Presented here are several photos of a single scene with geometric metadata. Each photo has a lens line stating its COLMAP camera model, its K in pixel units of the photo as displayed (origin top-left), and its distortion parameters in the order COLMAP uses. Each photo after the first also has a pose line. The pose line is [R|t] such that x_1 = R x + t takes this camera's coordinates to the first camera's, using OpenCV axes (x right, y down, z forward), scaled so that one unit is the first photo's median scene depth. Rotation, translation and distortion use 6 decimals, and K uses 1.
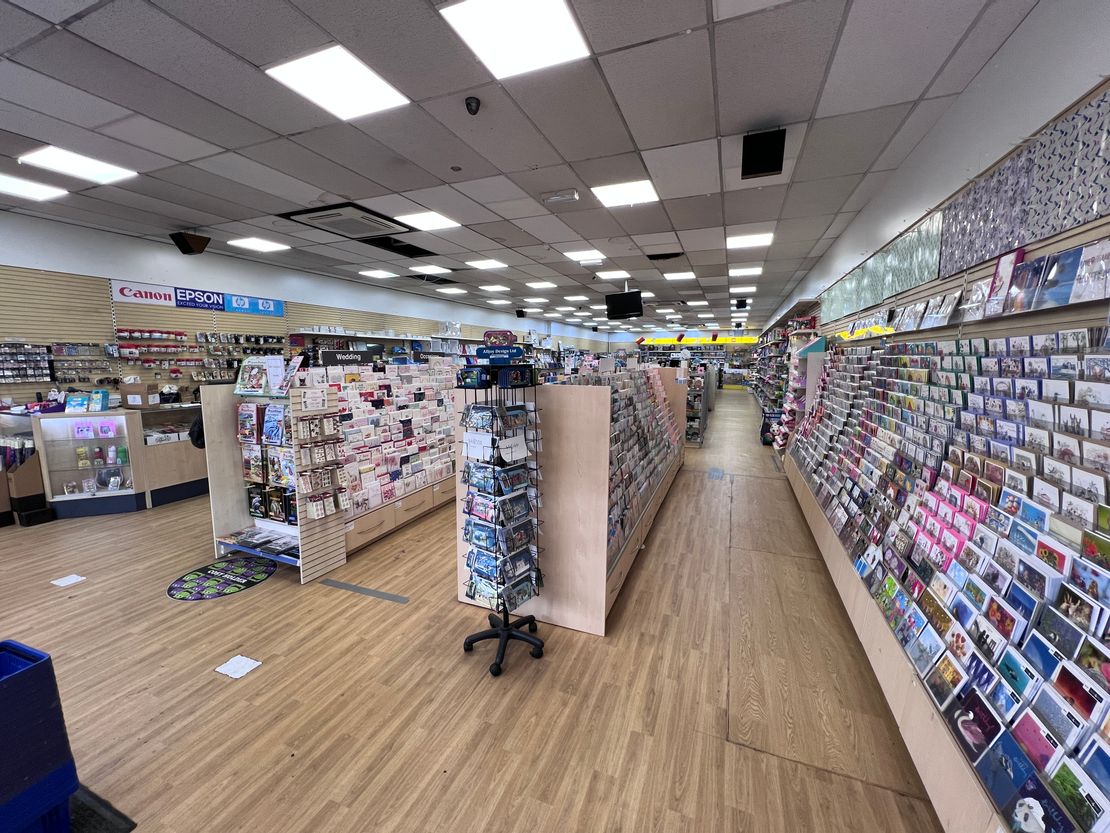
lens RADIAL K [[444.0, 0, 550.2], [0, 444.0, 412.0], [0, 0, 1]] dist [-0.000562, 0.000432]
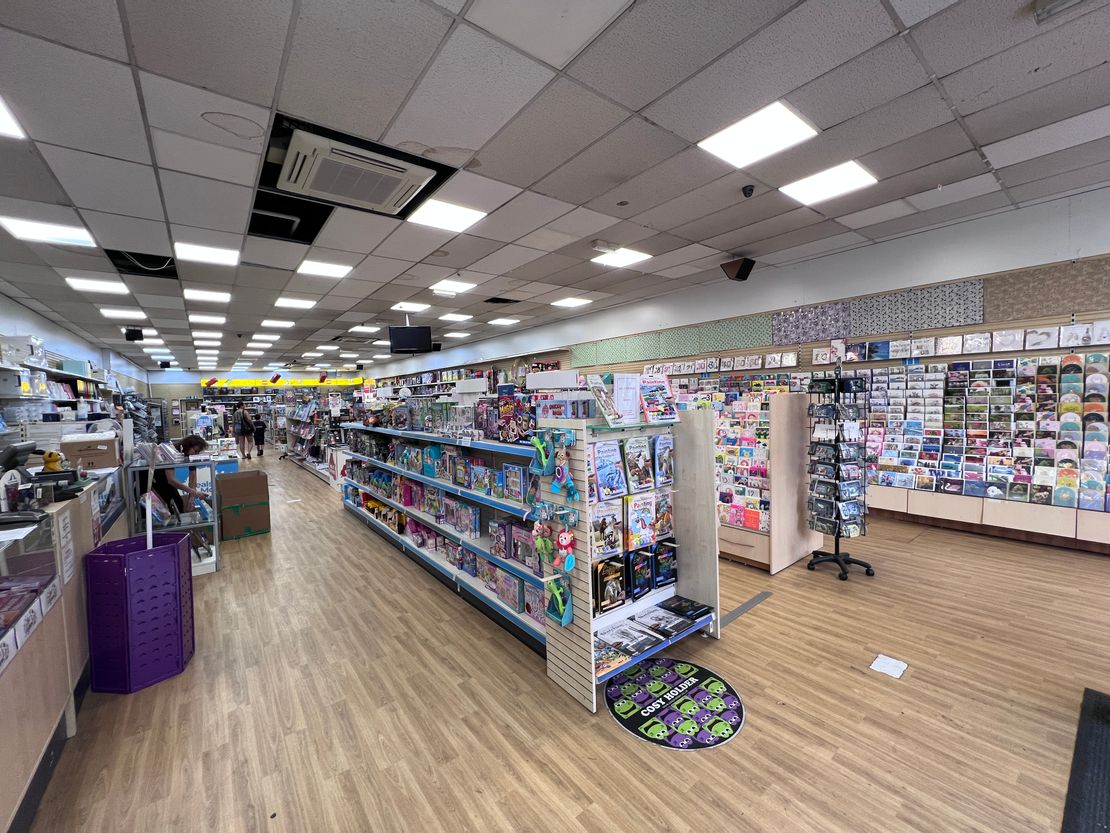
lens RADIAL K [[444.0, 0, 554.5], [0, 444.0, 411.5], [0, 0, 1]] dist [-0.000562, 0.000432]
pose [[0.498181, -0.048936, 0.865691, -1.305742], [0.137480, 0.990234, -0.023139, -0.061004], [-0.856105, 0.130543, 0.500043, 0.719285]]
